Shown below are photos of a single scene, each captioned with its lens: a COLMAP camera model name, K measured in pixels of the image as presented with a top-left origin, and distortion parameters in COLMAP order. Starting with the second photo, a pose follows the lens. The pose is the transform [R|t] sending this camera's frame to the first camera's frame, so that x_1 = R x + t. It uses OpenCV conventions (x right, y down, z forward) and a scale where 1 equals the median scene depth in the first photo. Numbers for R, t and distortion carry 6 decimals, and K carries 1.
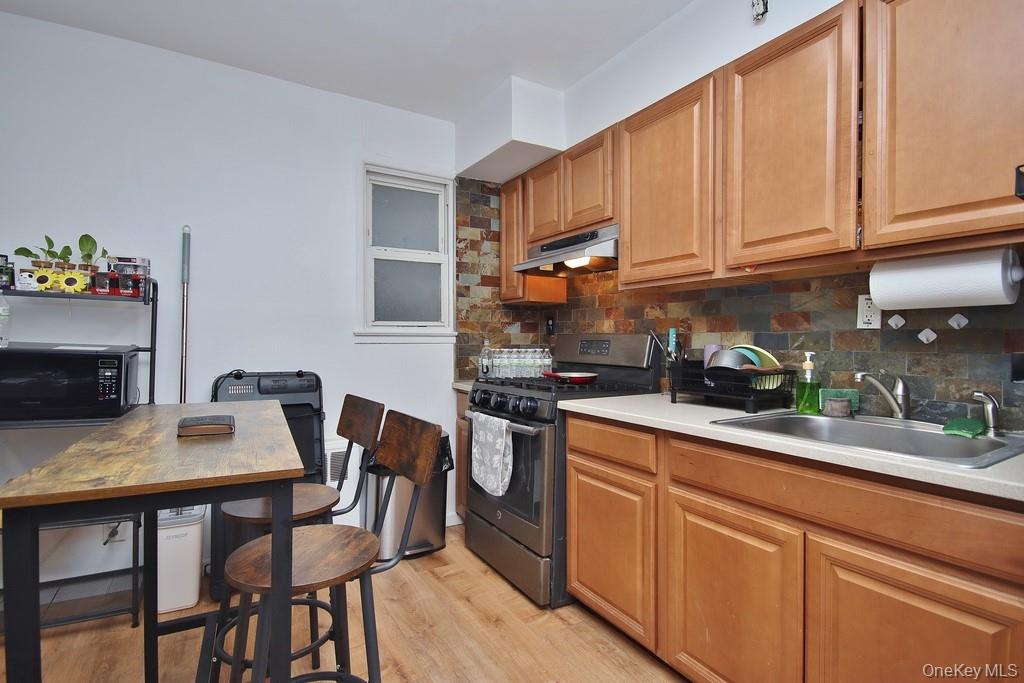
lens RADIAL K [[481.1, 0, 512.0], [0, 481.1, 341.5], [0, 0, 1]] dist [-0.002296, -0.000314]
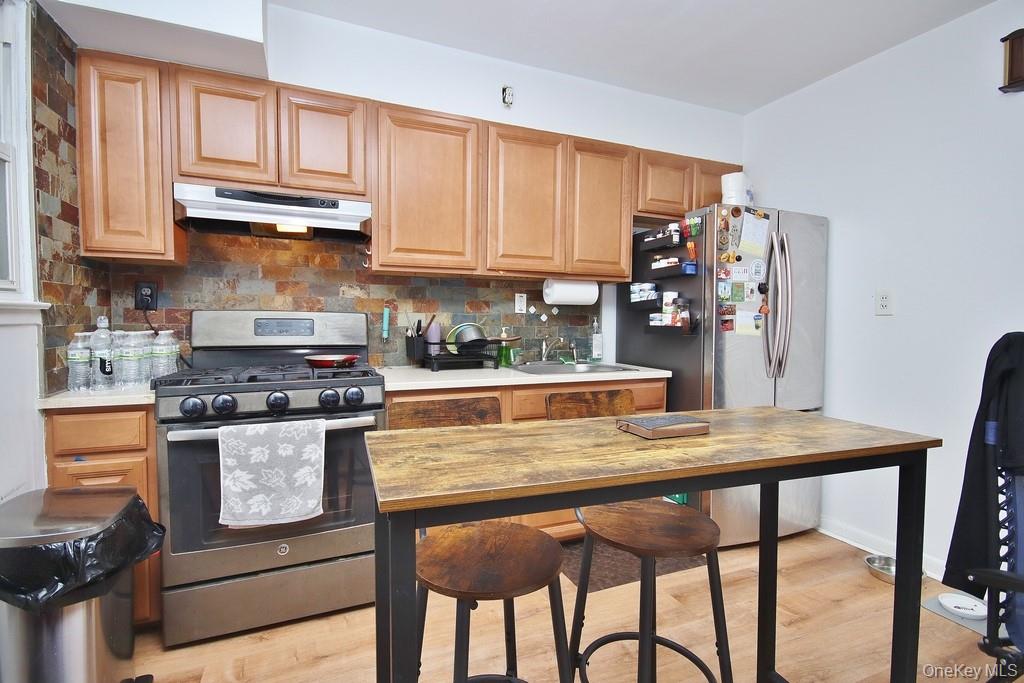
lens RADIAL K [[481.1, 0, 512.0], [0, 481.1, 341.5], [0, 0, 1]] dist [-0.002296, -0.000314]
pose [[0.159336, -0.047946, 0.986060, -0.737945], [-0.004402, 0.998776, 0.049275, -0.007231], [-0.987215, -0.012192, 0.158929, 0.552547]]
